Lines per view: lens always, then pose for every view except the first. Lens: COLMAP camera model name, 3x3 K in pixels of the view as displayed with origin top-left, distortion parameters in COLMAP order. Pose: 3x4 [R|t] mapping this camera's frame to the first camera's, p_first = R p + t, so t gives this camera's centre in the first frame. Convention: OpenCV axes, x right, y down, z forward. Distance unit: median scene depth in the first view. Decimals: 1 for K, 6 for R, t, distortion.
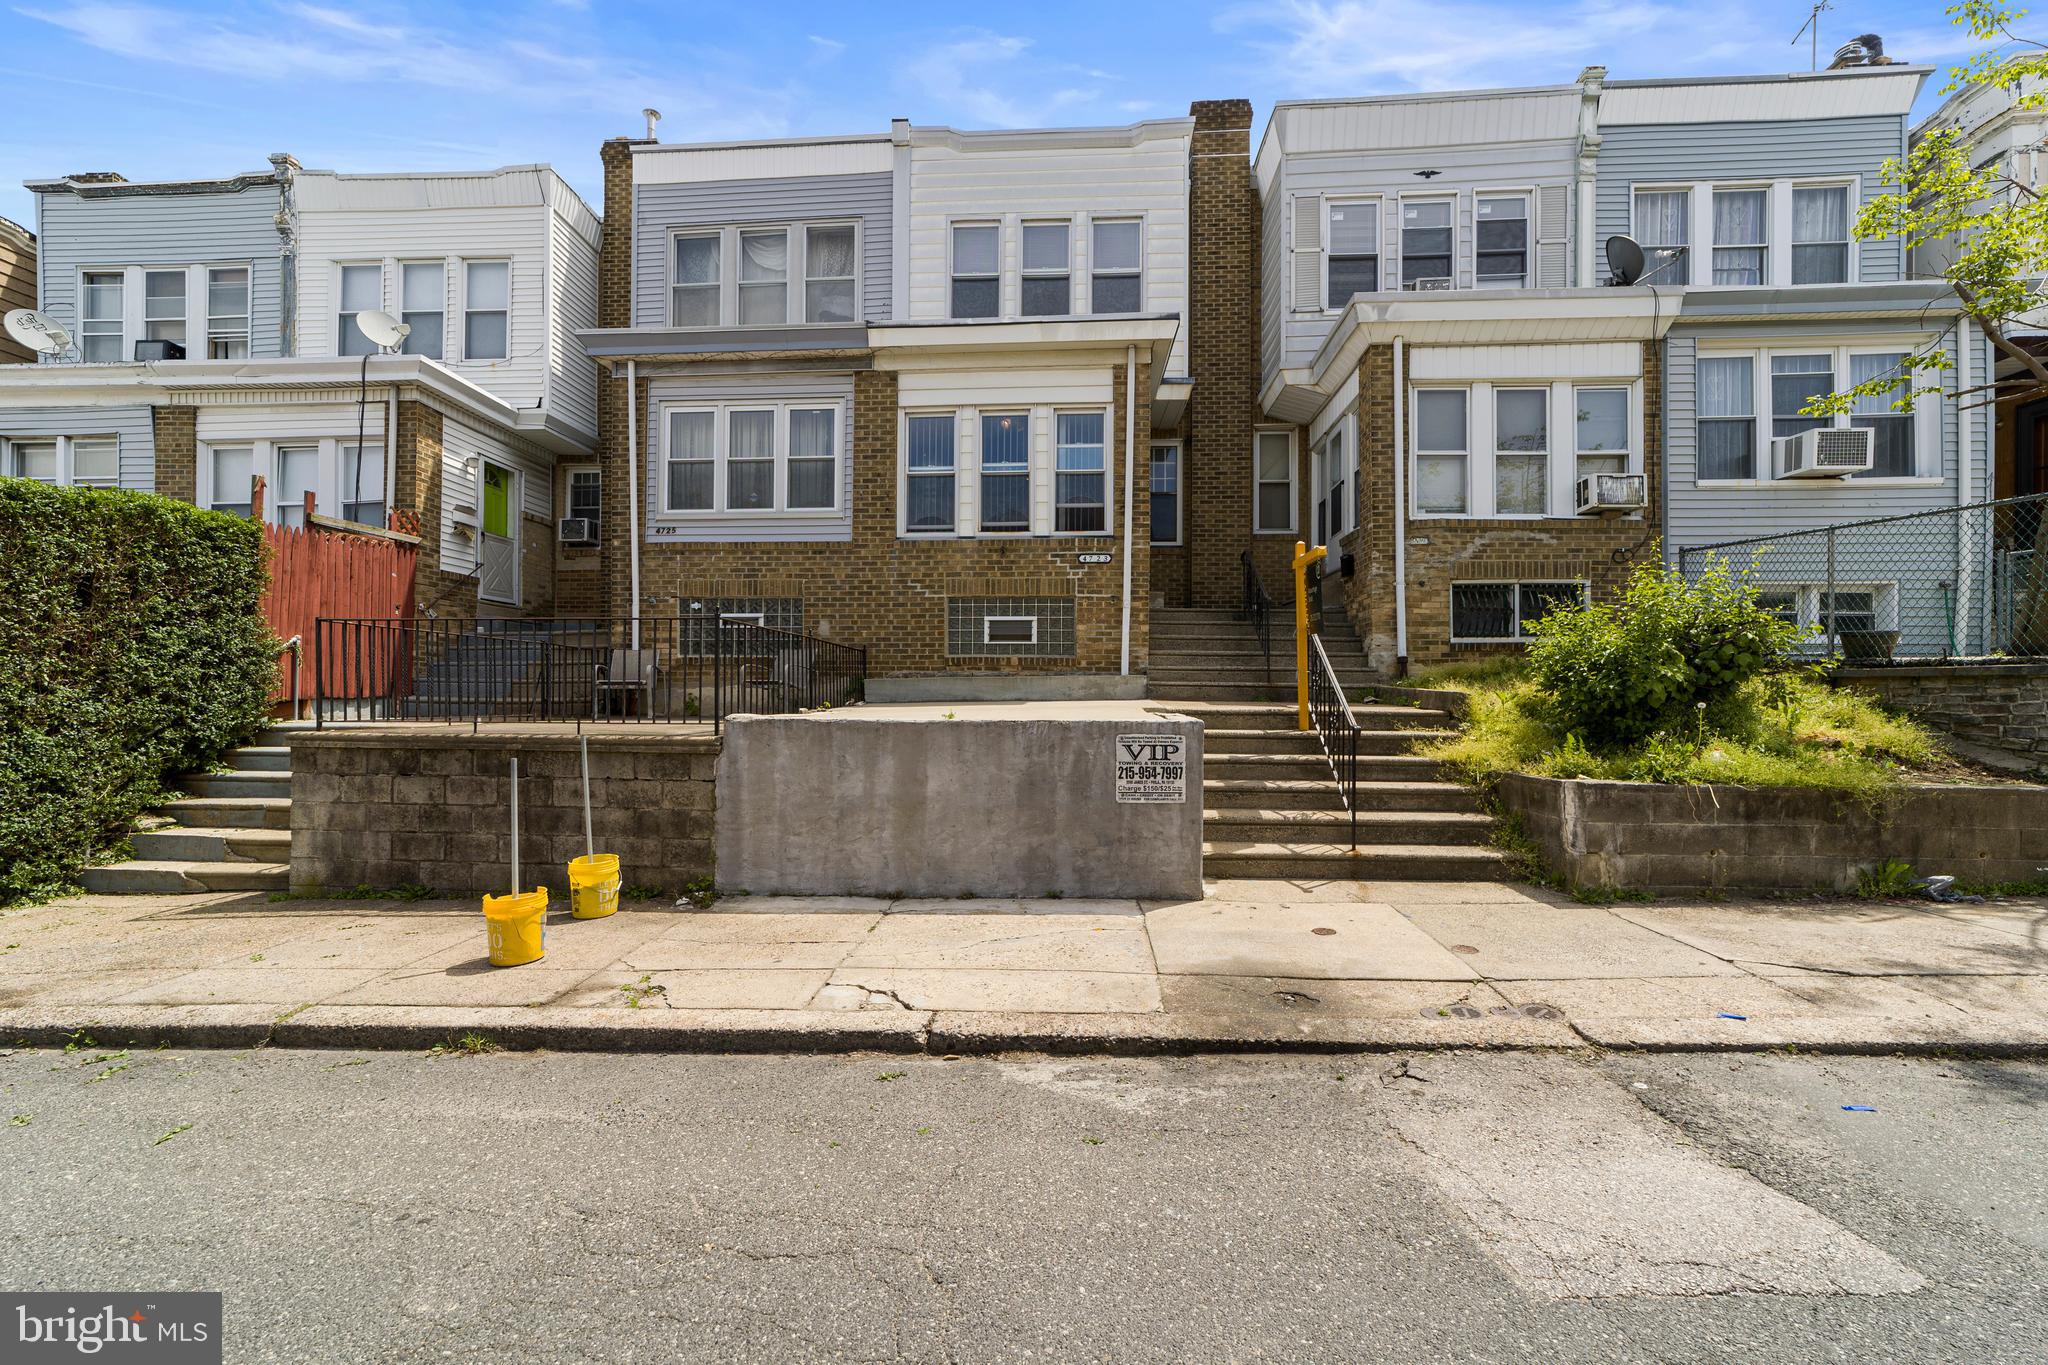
lens RADIAL K [[811.2, 0, 1032.2], [0, 811.2, 686.2], [0, 0, 1]] dist [-0.017689, 0.009432]
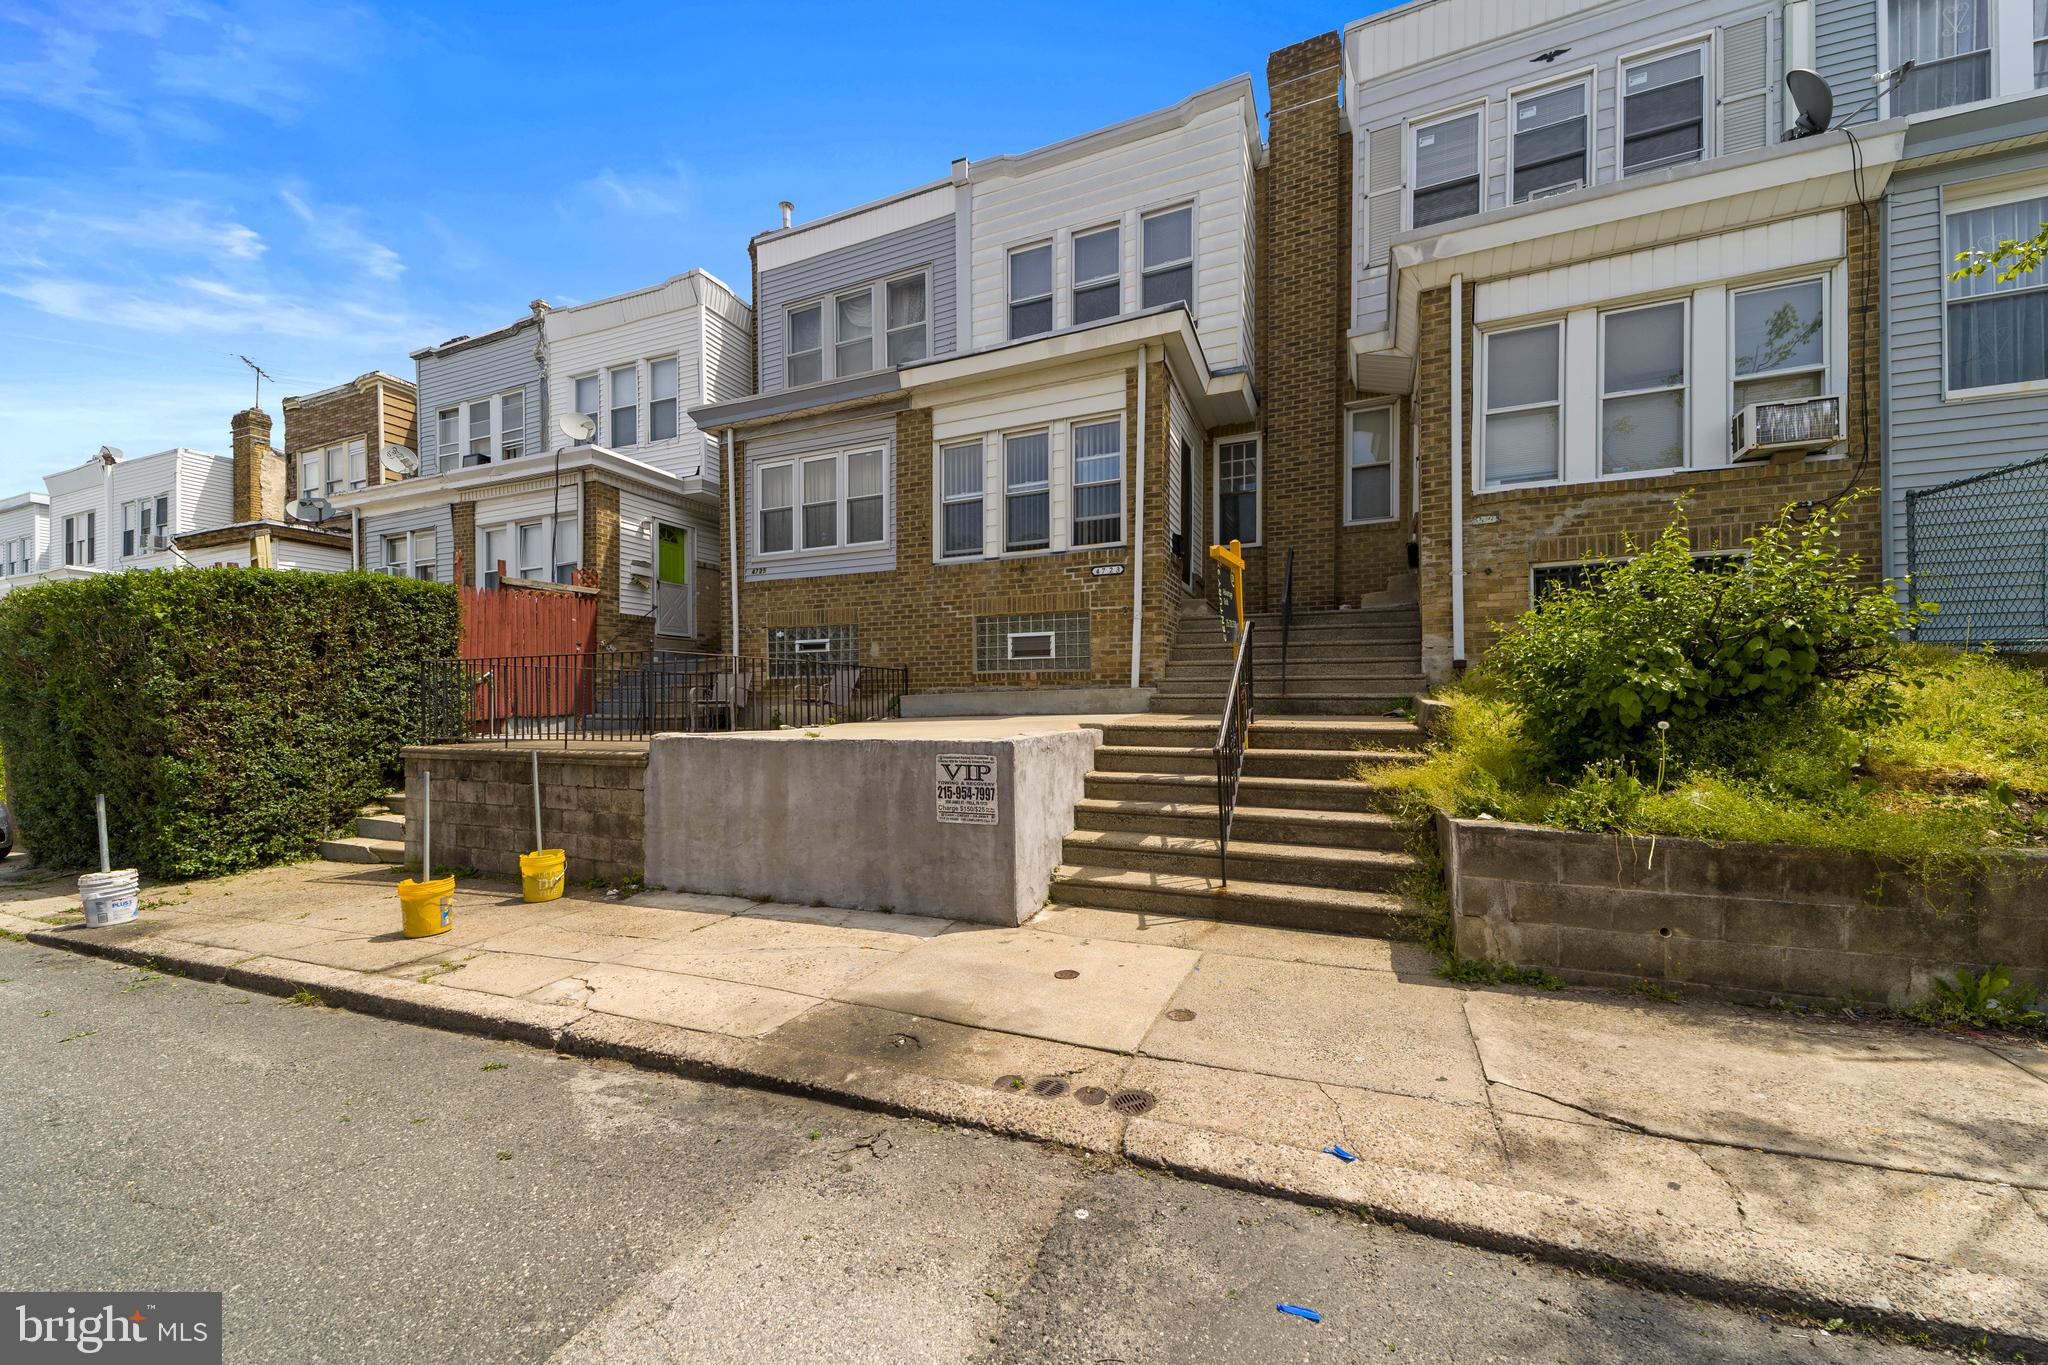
lens RADIAL K [[776.0, 0, 1028.3], [0, 776.0, 690.6], [0, 0, 1]] dist [0.047580, -0.013912]
pose [[0.937899, -0.017053, -0.346488, 0.314519], [0.016061, 0.999855, -0.005733, -0.006902], [0.346536, -0.000188, 0.938037, 0.077037]]
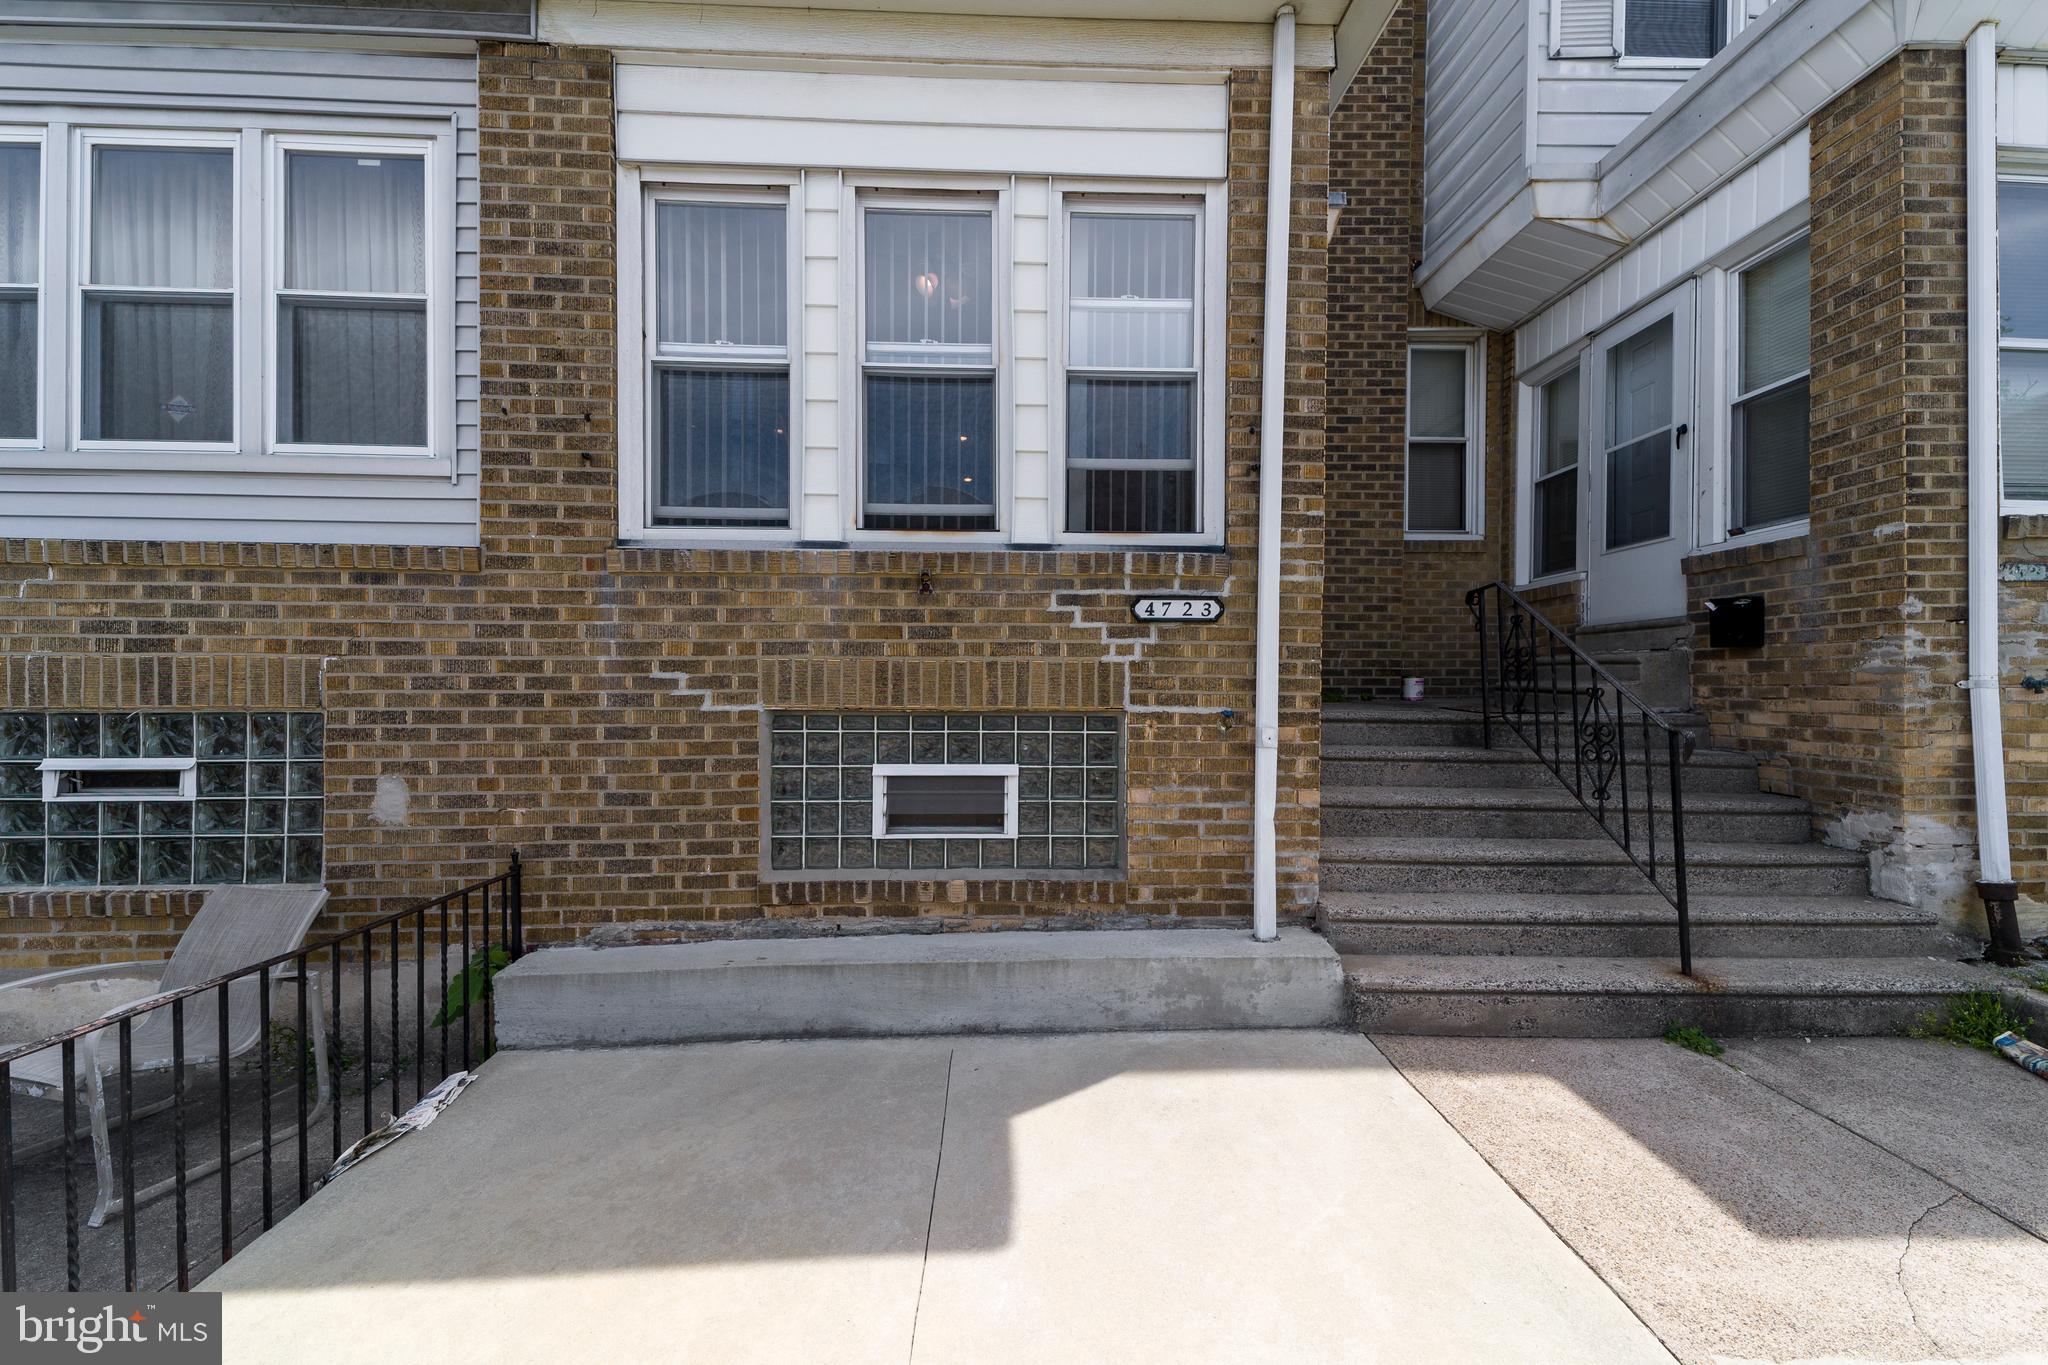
lens RADIAL K [[802.8, 0, 1029.6], [0, 802.8, 690.4], [0, 0, 1]] dist [0.040143, -0.012325]
pose [[0.994831, -0.000385, 0.101540, -0.026252], [-0.001210, 0.999877, 0.015652, -0.126980], [-0.101534, -0.015694, 0.994708, 0.647041]]
